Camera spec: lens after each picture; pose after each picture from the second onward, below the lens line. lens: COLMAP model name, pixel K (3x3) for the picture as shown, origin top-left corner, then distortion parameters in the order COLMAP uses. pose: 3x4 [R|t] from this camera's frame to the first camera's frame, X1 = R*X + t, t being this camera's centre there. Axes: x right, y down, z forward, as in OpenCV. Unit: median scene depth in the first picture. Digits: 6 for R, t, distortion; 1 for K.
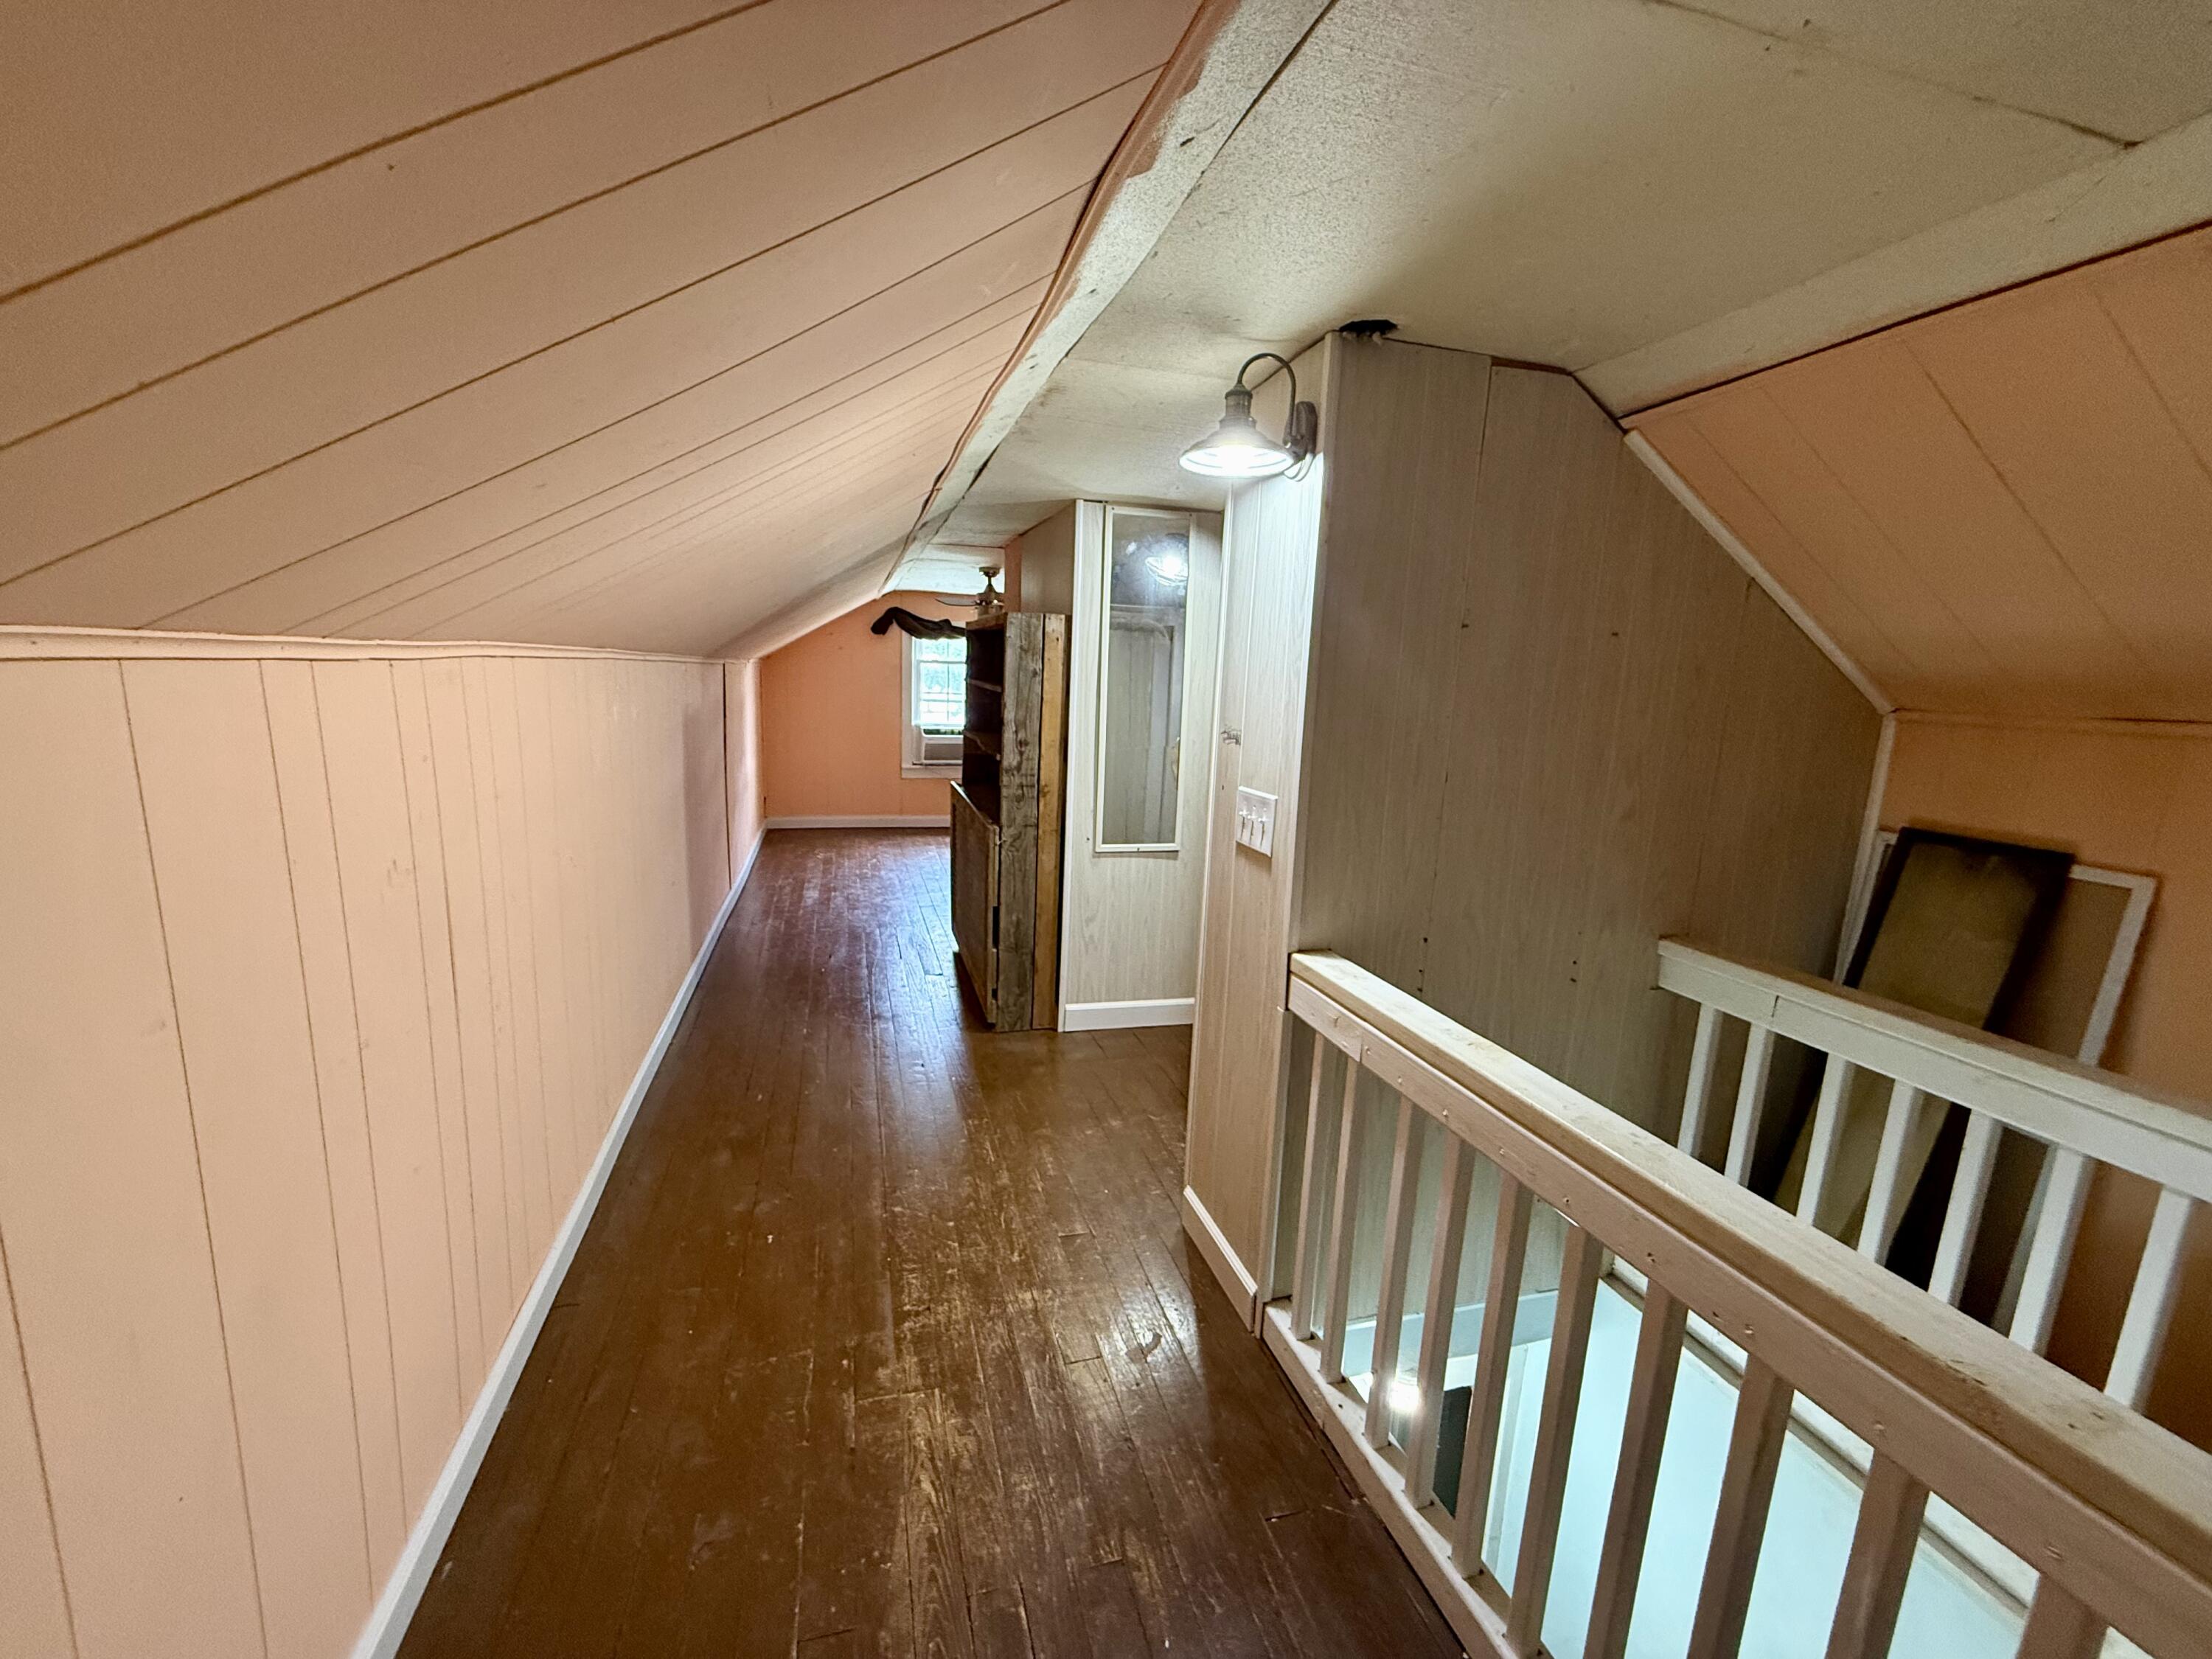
lens RADIAL K [[878.8, 0, 1098.2], [0, 878.8, 827.6], [0, 0, 1]] dist [-0.001991, 0.000699]
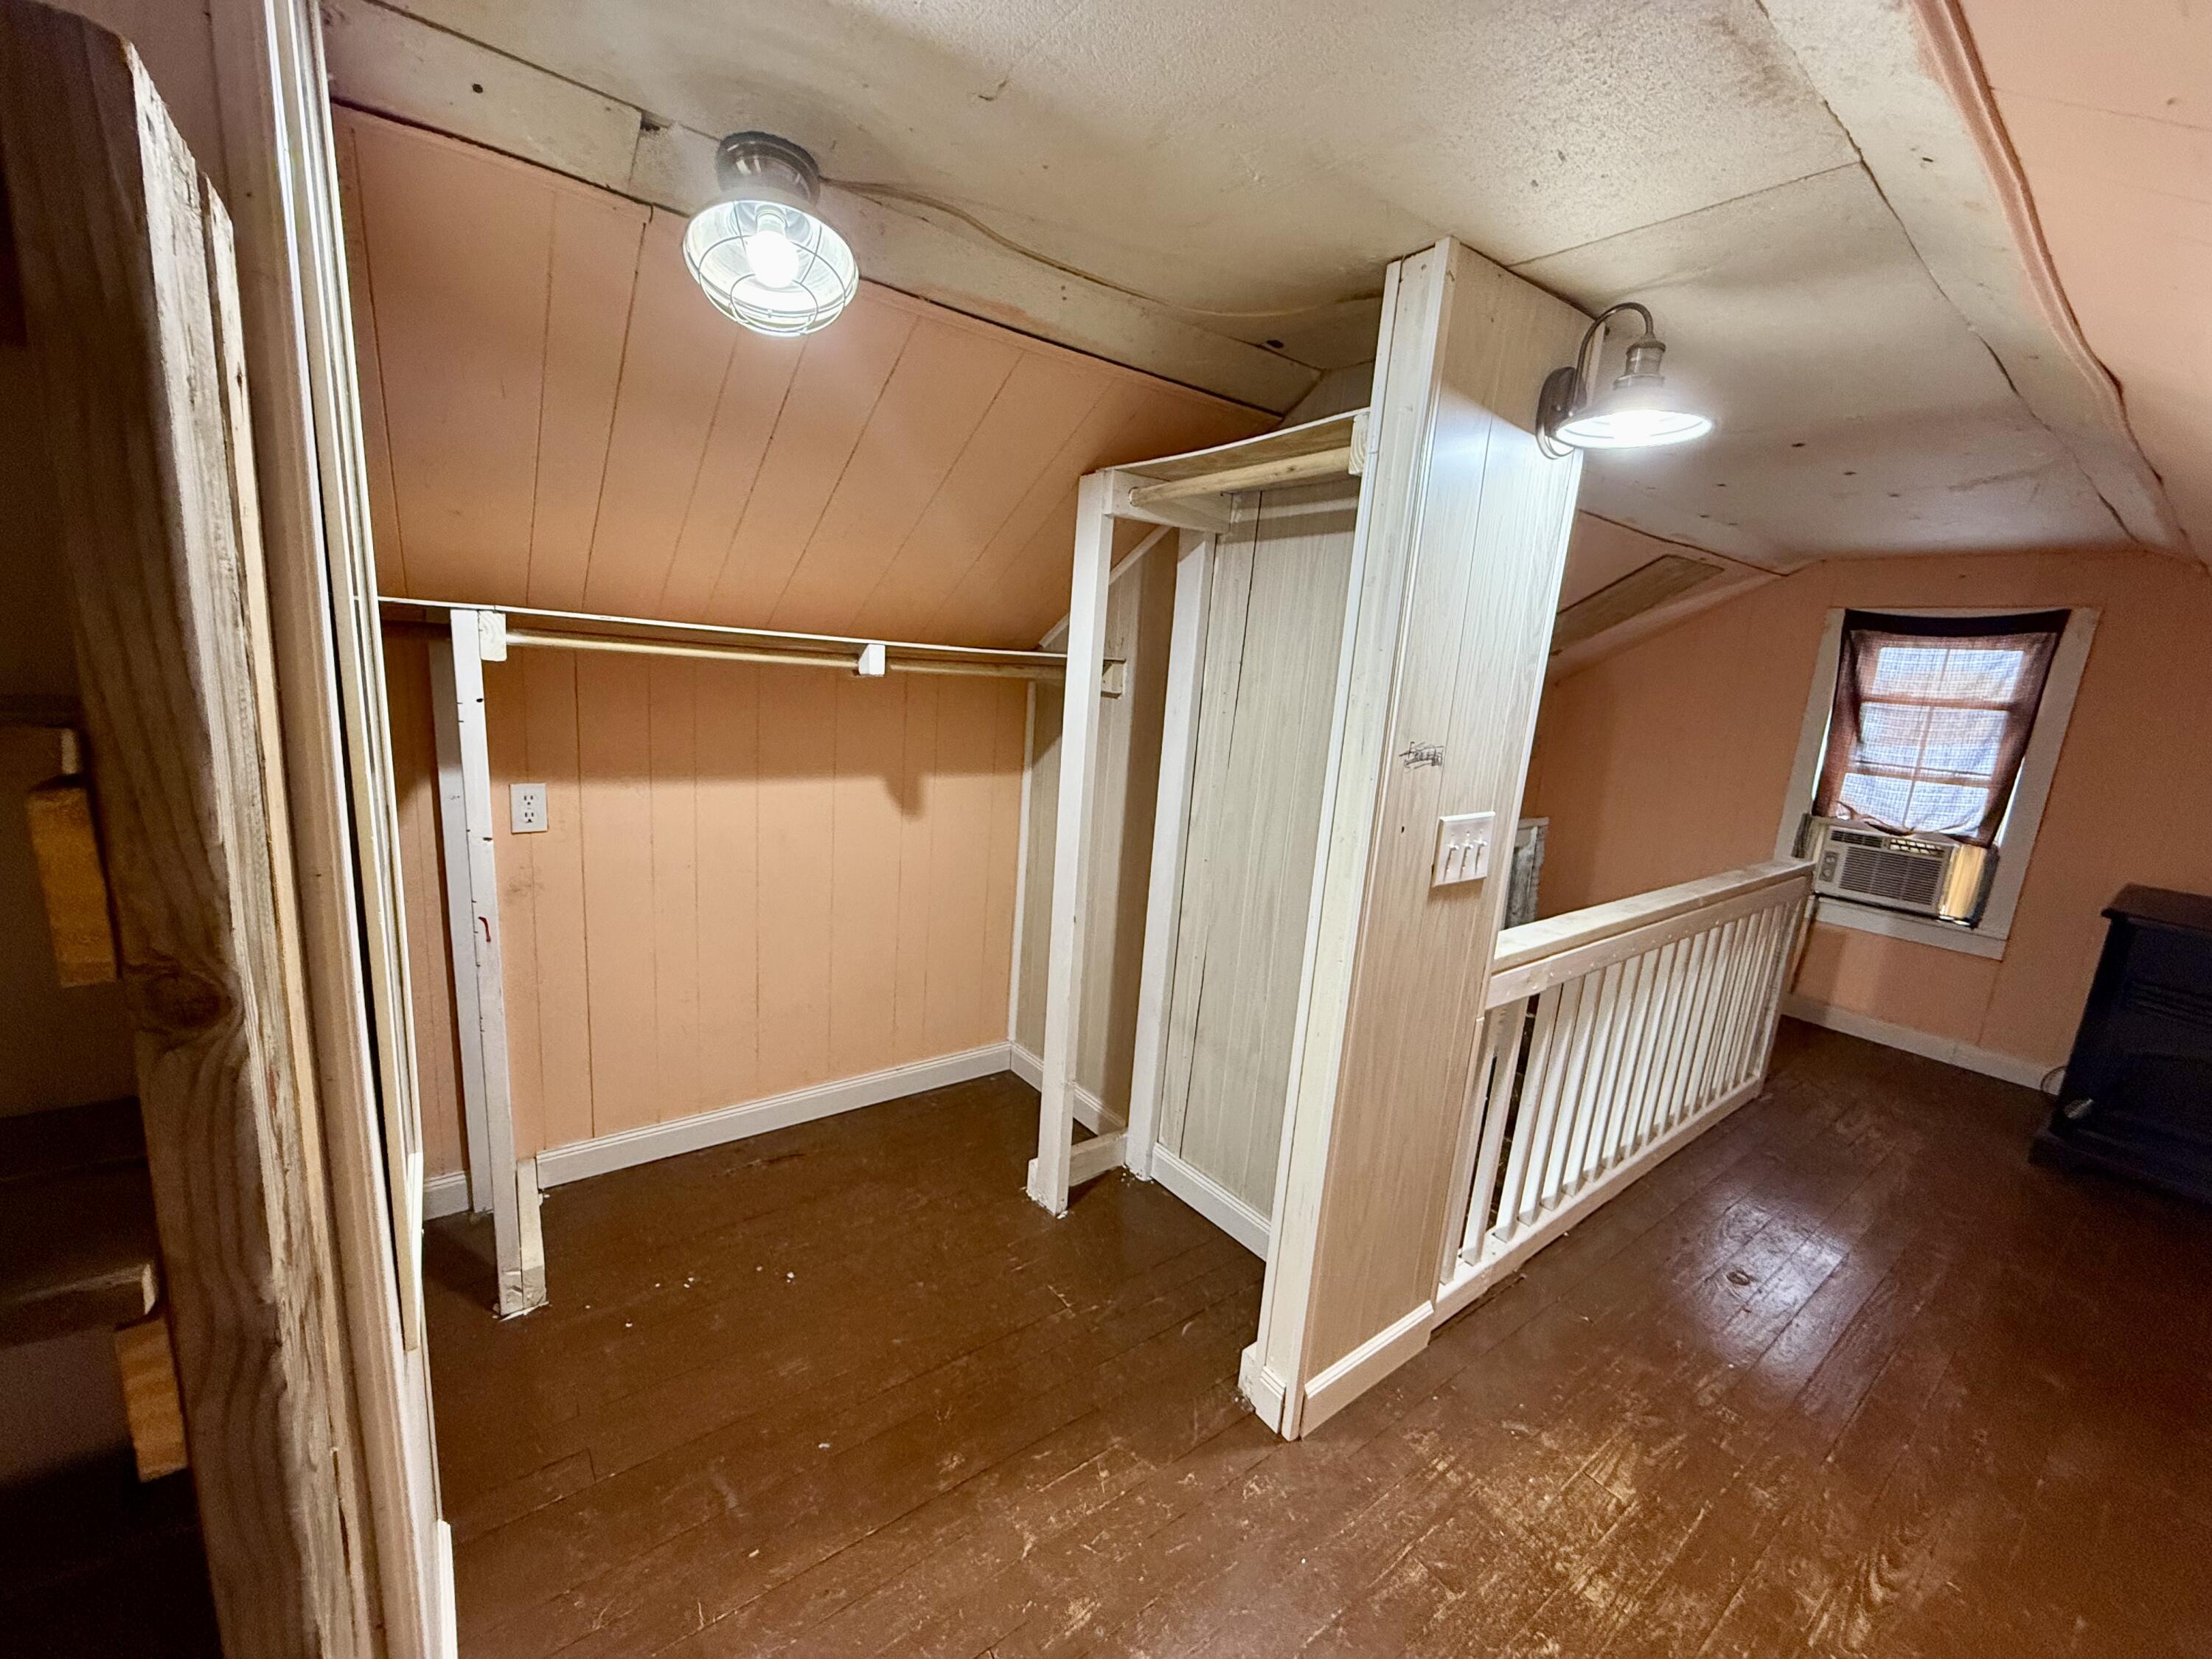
lens RADIAL K [[878.8, 0, 1098.2], [0, 878.8, 827.6], [0, 0, 1]] dist [-0.001991, 0.000699]
pose [[-0.351299, -0.241306, 0.904633, -0.445531], [0.074161, 0.956009, 0.283809, -0.285037], [-0.933322, 0.166790, -0.317949, 1.557191]]
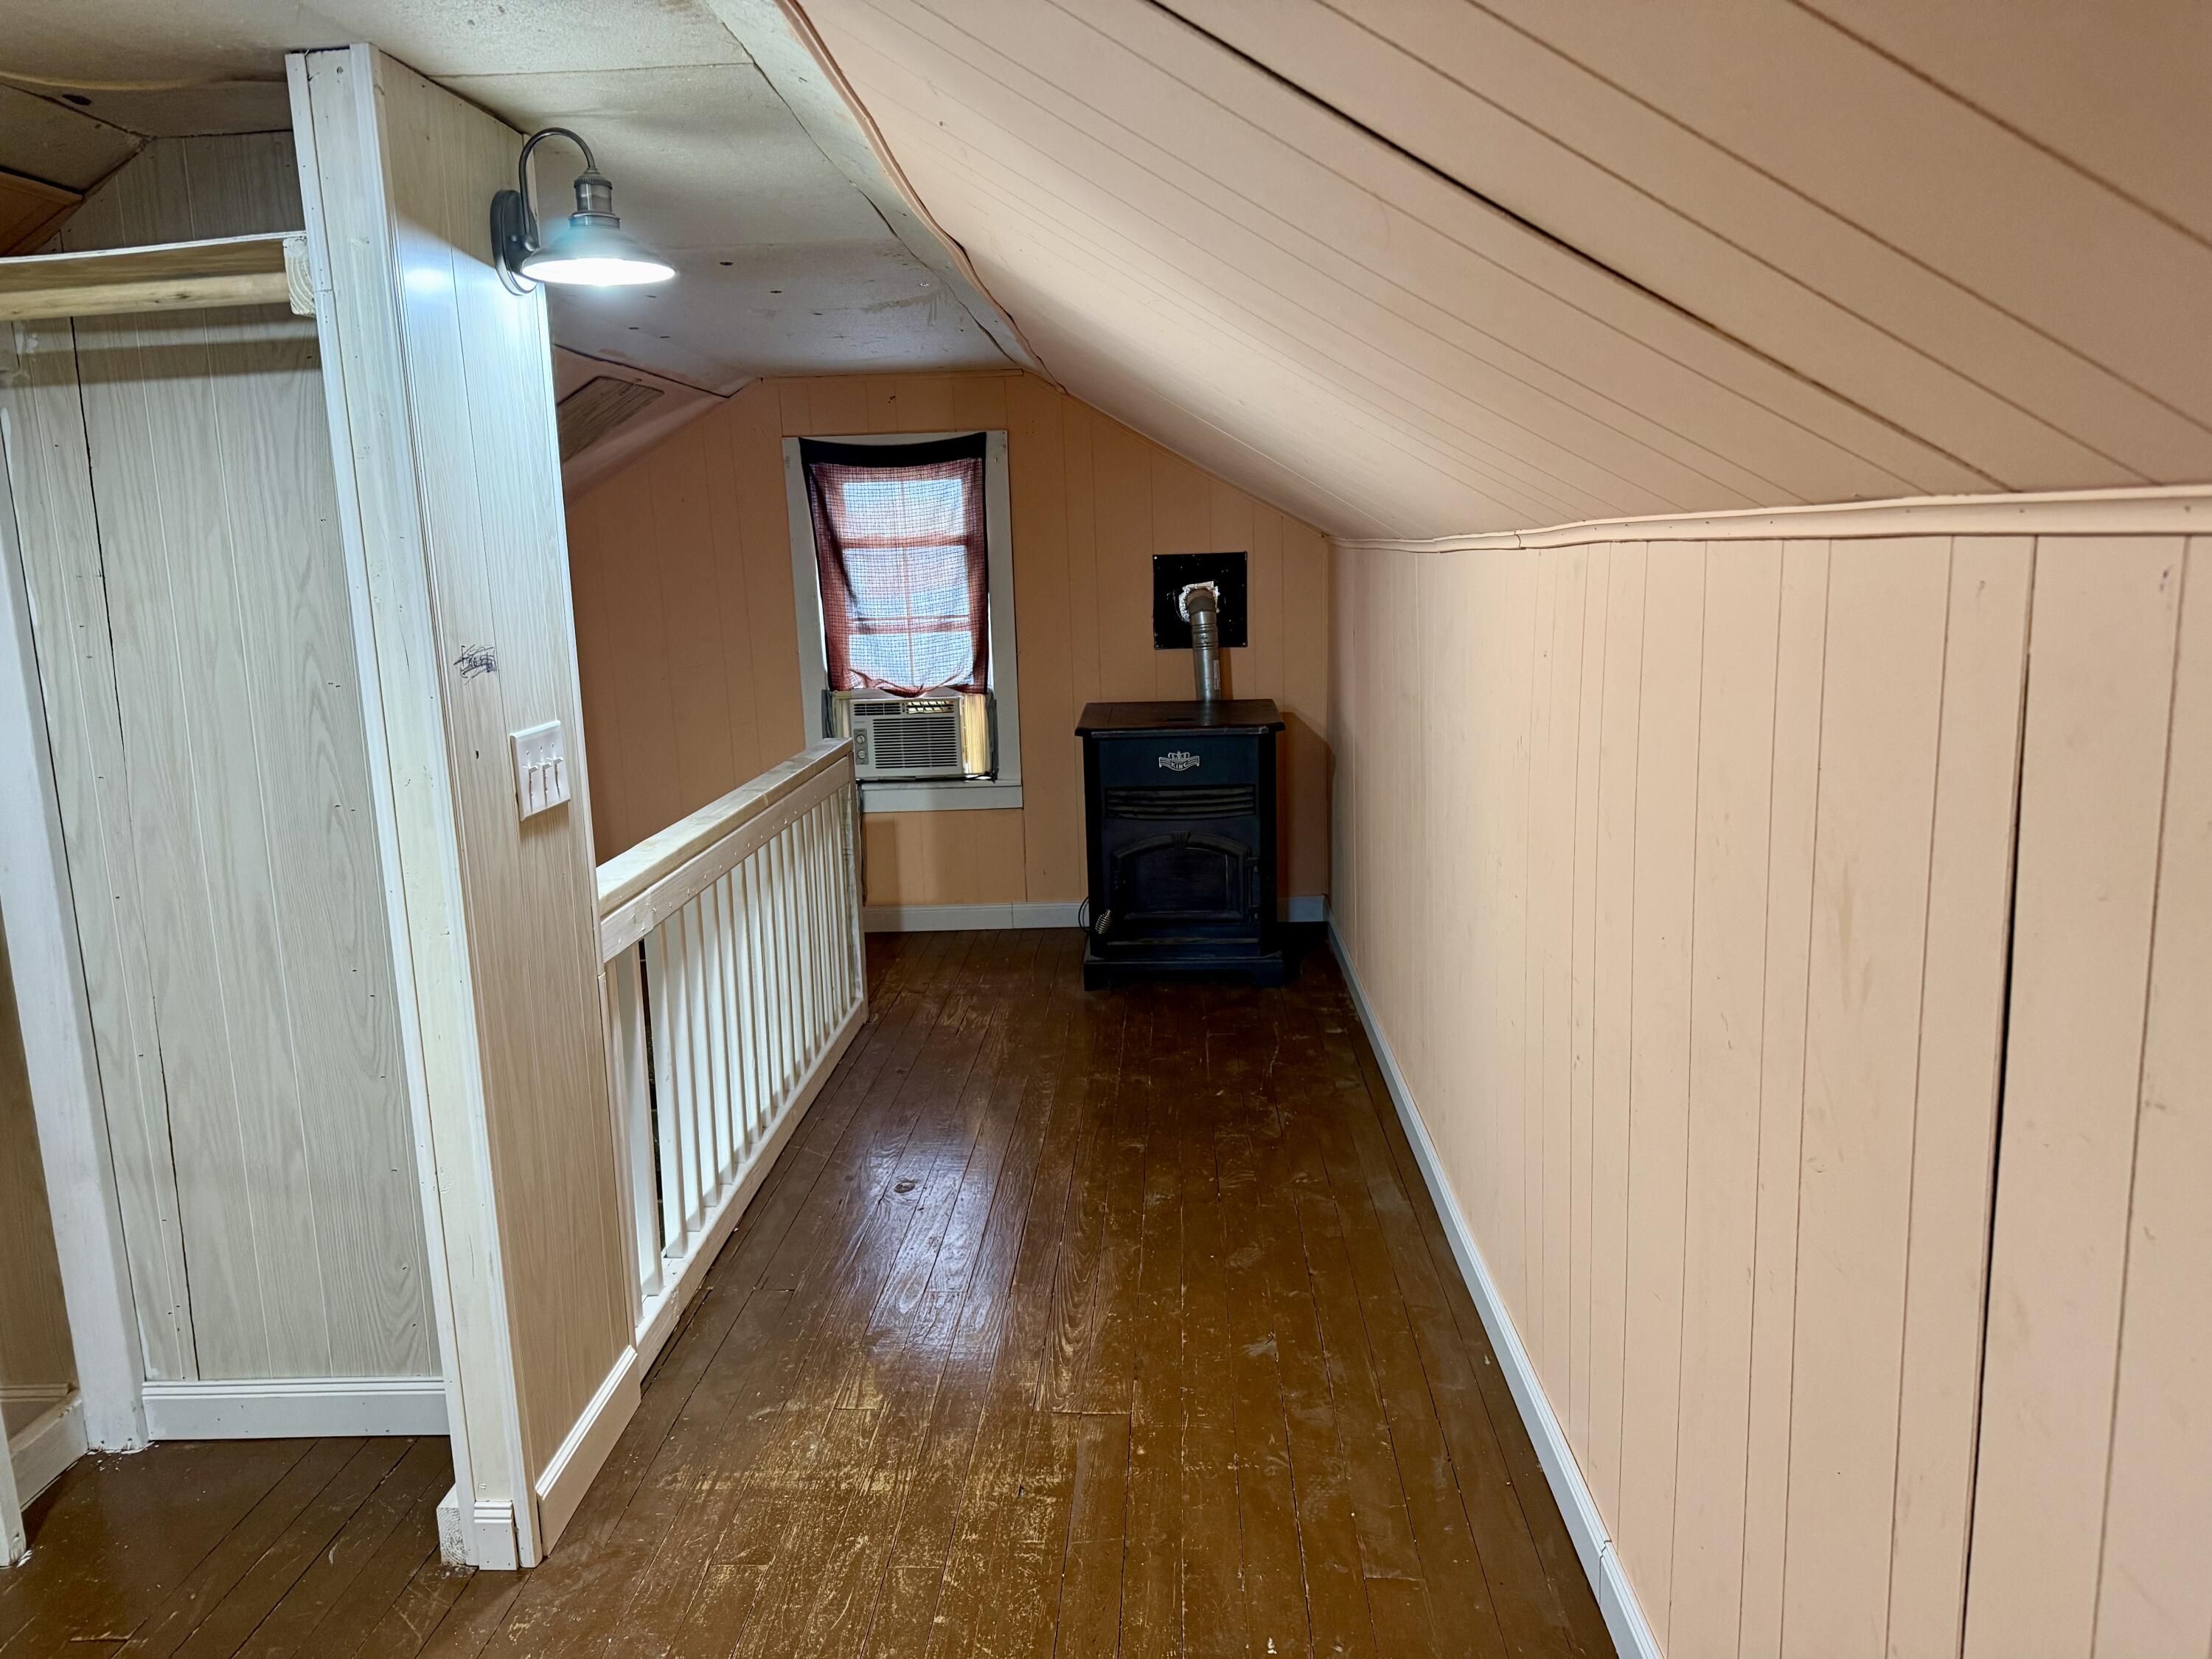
lens RADIAL K [[1555.2, 0, 1111.6], [0, 1555.2, 835.5], [0, 0, 1]] dist [0.075254, -0.115551]
pose [[-0.950586, -0.063384, 0.303924, -0.611201], [0.047572, 0.937640, 0.344338, -0.352500], [-0.306796, 0.341781, -0.888291, 1.930574]]
